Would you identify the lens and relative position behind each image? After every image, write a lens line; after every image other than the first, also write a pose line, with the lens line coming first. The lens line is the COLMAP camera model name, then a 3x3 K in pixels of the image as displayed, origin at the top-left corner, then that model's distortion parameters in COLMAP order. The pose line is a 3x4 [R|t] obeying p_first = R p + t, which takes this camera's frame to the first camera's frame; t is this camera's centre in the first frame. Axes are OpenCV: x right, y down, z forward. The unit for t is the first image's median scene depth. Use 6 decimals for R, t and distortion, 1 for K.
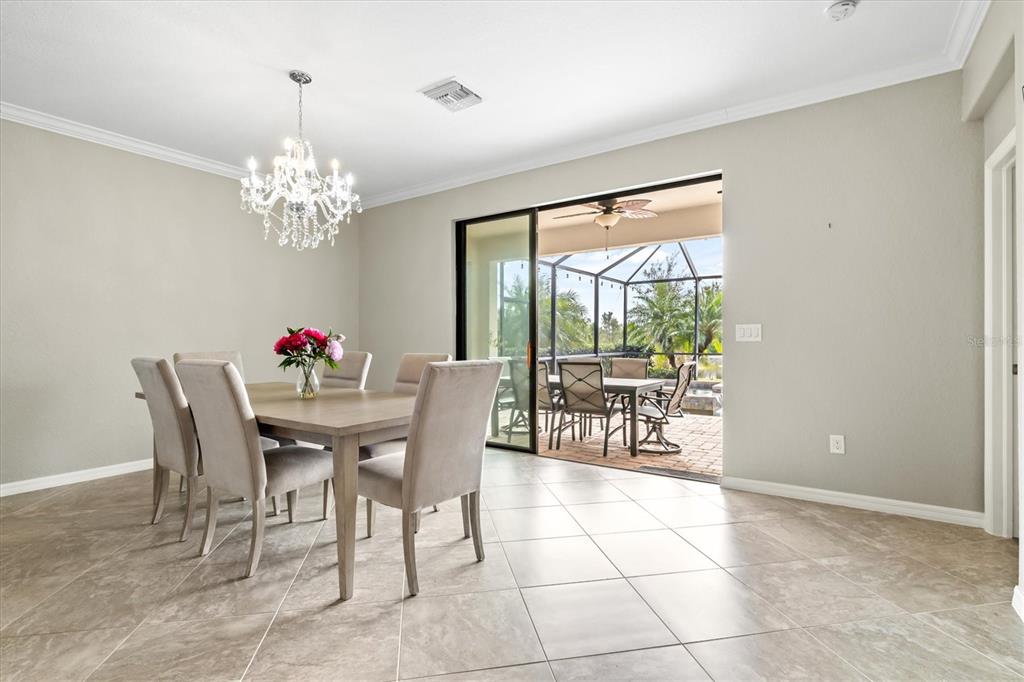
lens RADIAL K [[507.1, 0, 509.1], [0, 507.1, 343.9], [0, 0, 1]] dist [0.001470, 0.001681]
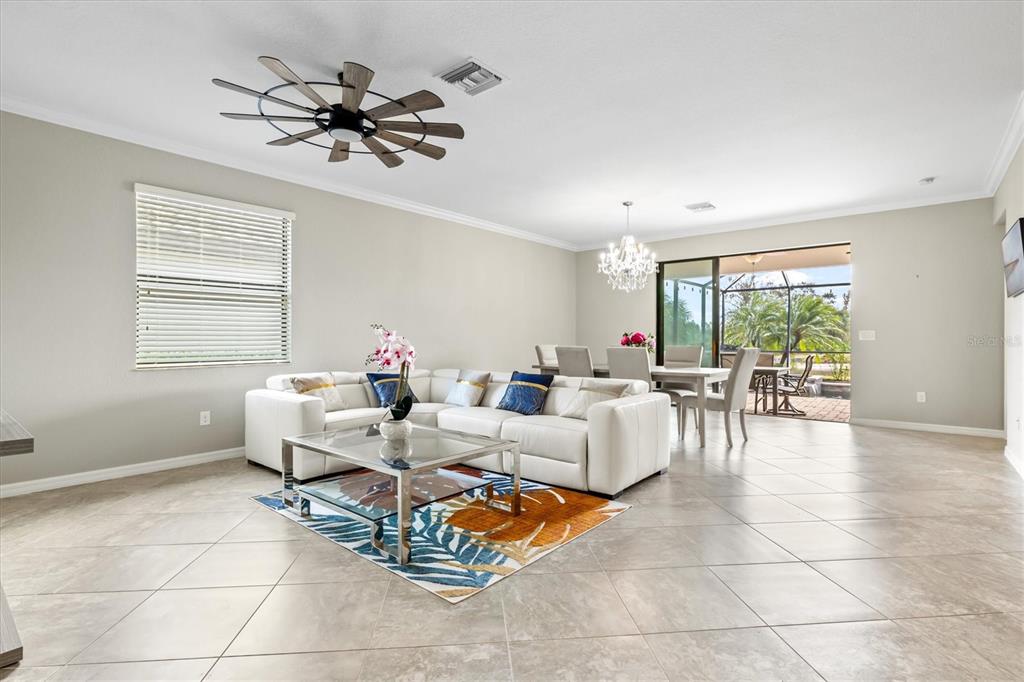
lens RADIAL K [[503.8, 0, 512.0], [0, 503.8, 341.0], [0, 0, 1]] dist [-0.002261, -0.000110]
pose [[0.994450, 0.008276, -0.104881, -0.140849], [-0.008781, 0.999952, -0.004358, 0.004048], [0.104840, 0.005255, 0.994475, -0.213275]]
